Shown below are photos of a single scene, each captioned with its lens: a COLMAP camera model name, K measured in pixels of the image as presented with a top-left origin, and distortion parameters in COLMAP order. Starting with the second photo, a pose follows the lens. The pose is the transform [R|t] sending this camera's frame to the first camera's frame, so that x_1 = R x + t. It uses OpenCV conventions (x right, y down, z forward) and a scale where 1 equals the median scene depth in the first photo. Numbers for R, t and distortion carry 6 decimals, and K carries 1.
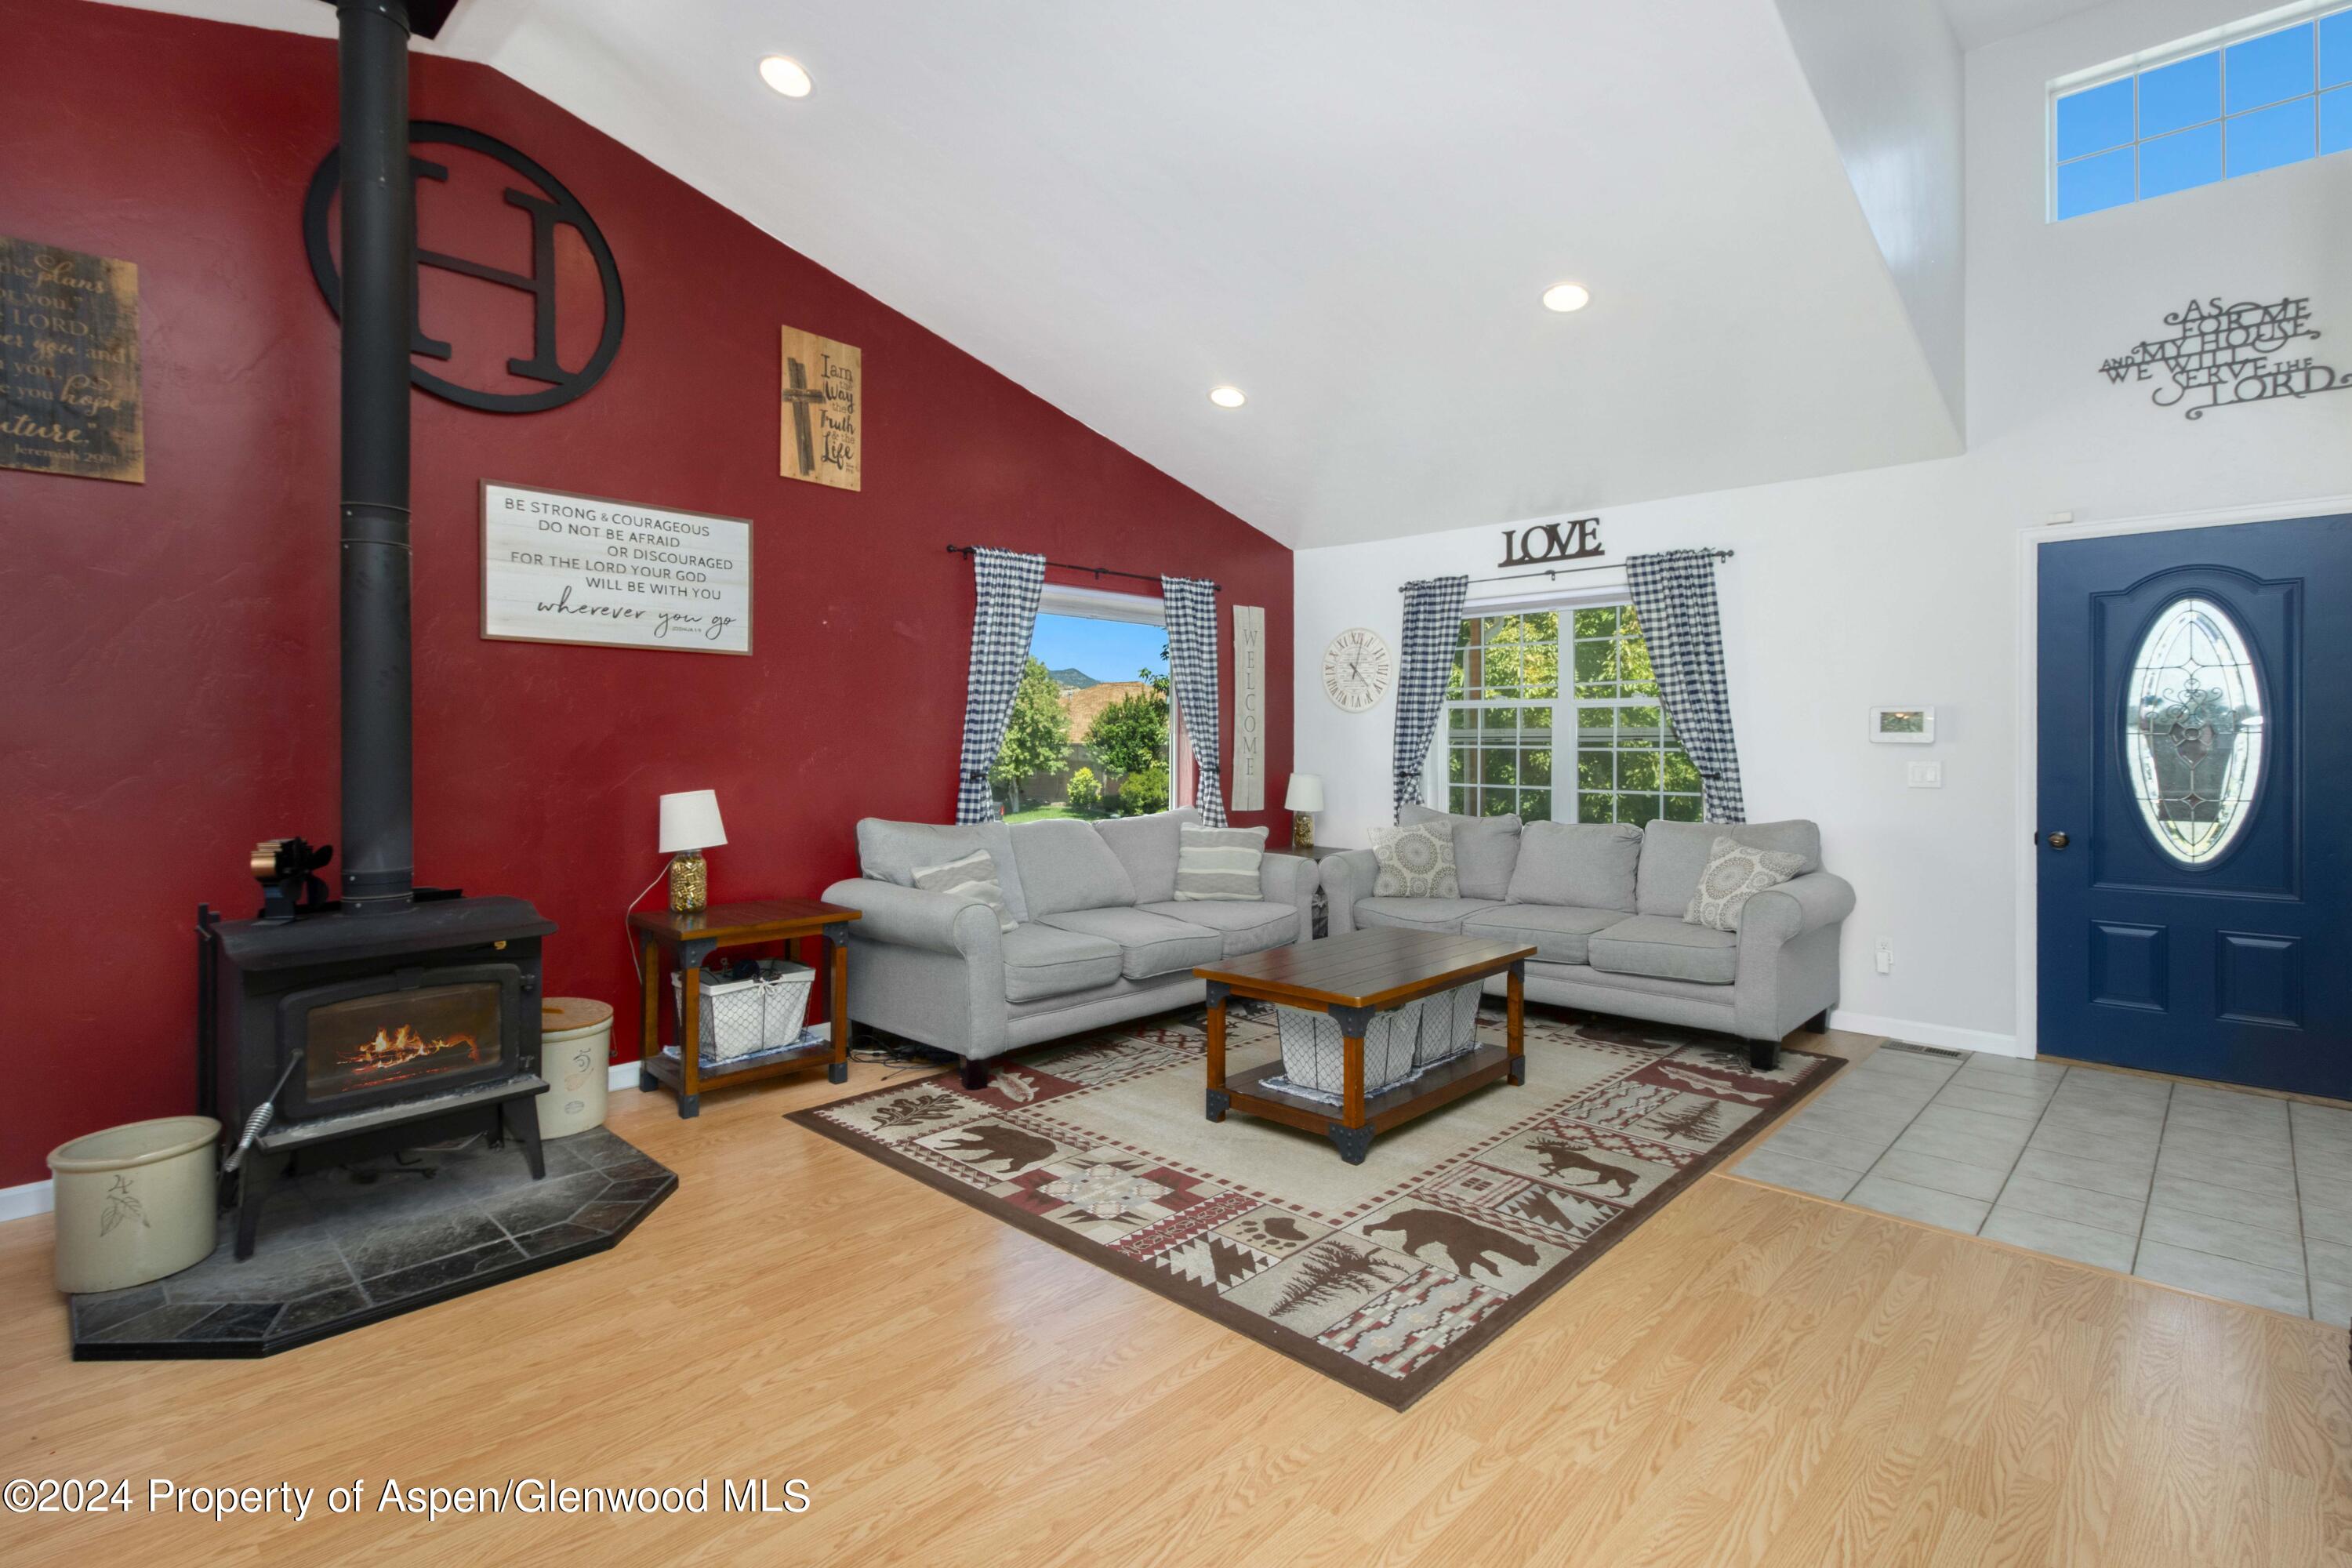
lens RADIAL K [[1105.0, 0, 1180.3], [0, 1105.0, 759.4], [0, 0, 1]] dist [0.005037, -0.000751]
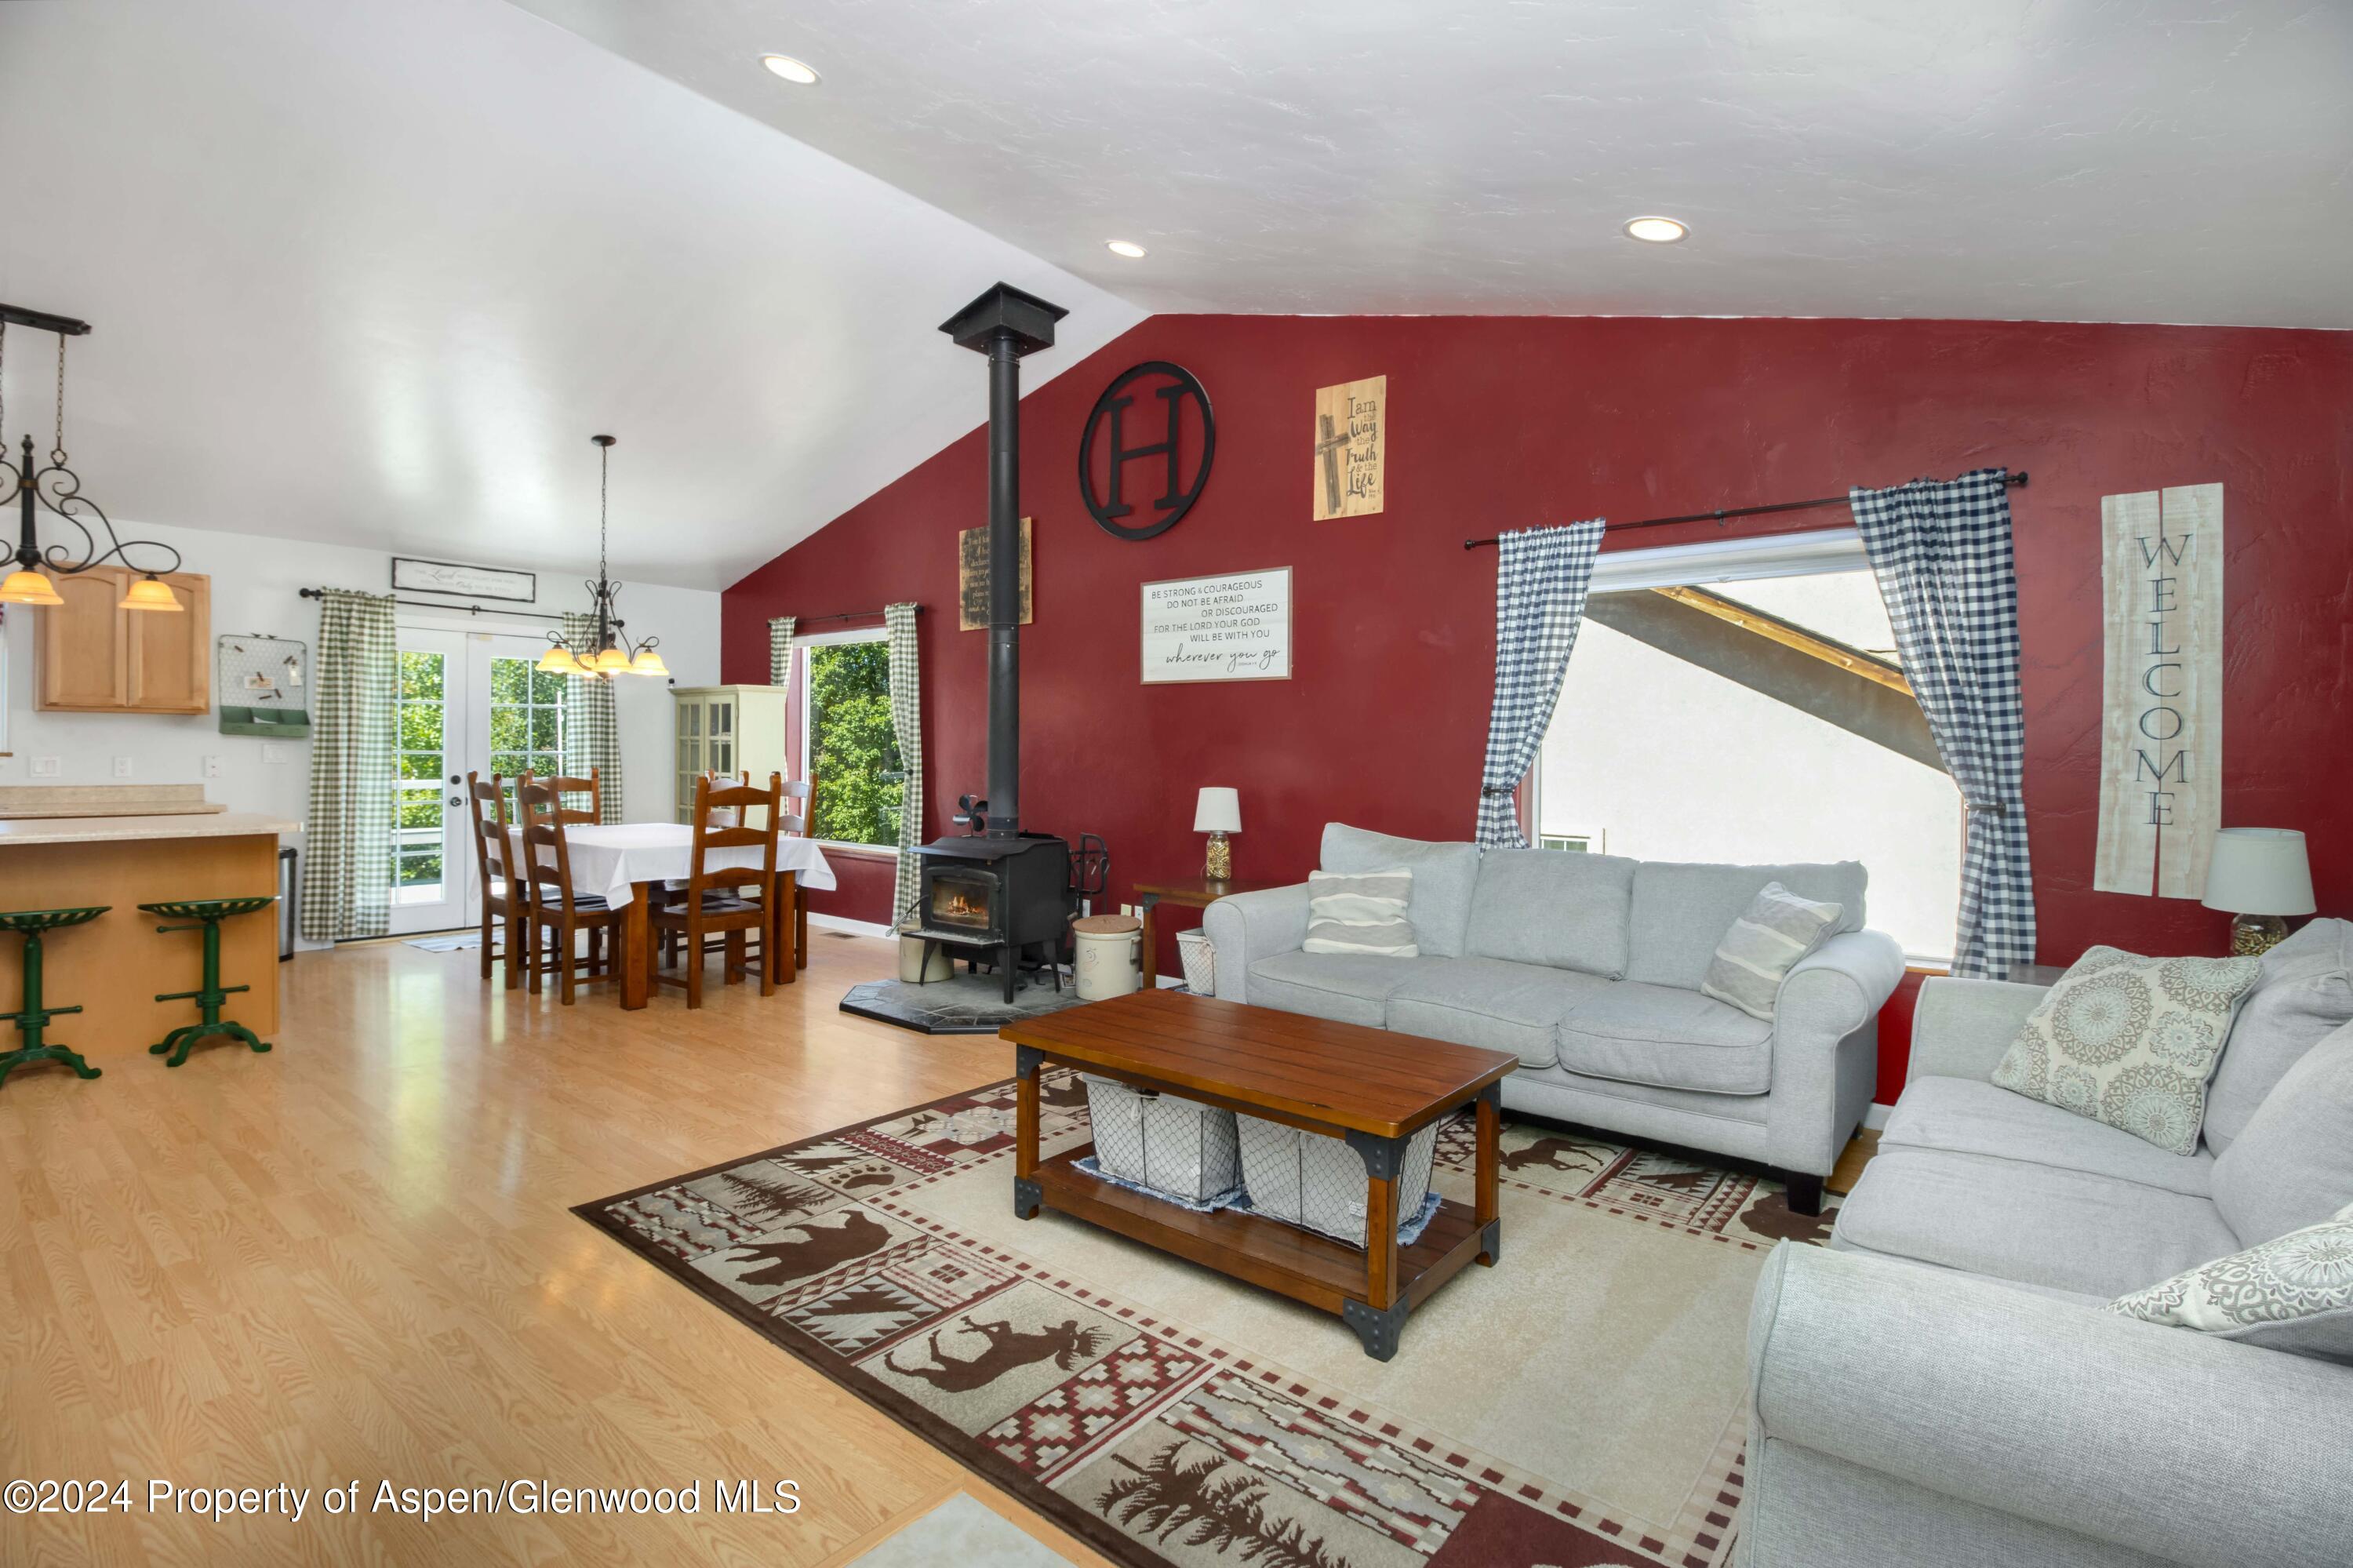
lens RADIAL K [[1105.5, 0, 1177.2], [0, 1105.5, 772.8], [0, 0, 1]] dist [0.005037, -0.000751]
pose [[0.078350, 0.025417, -0.996602, 1.050451], [-0.021308, 0.999489, 0.023816, -0.024121], [0.996698, 0.019369, 0.078851, 1.030379]]
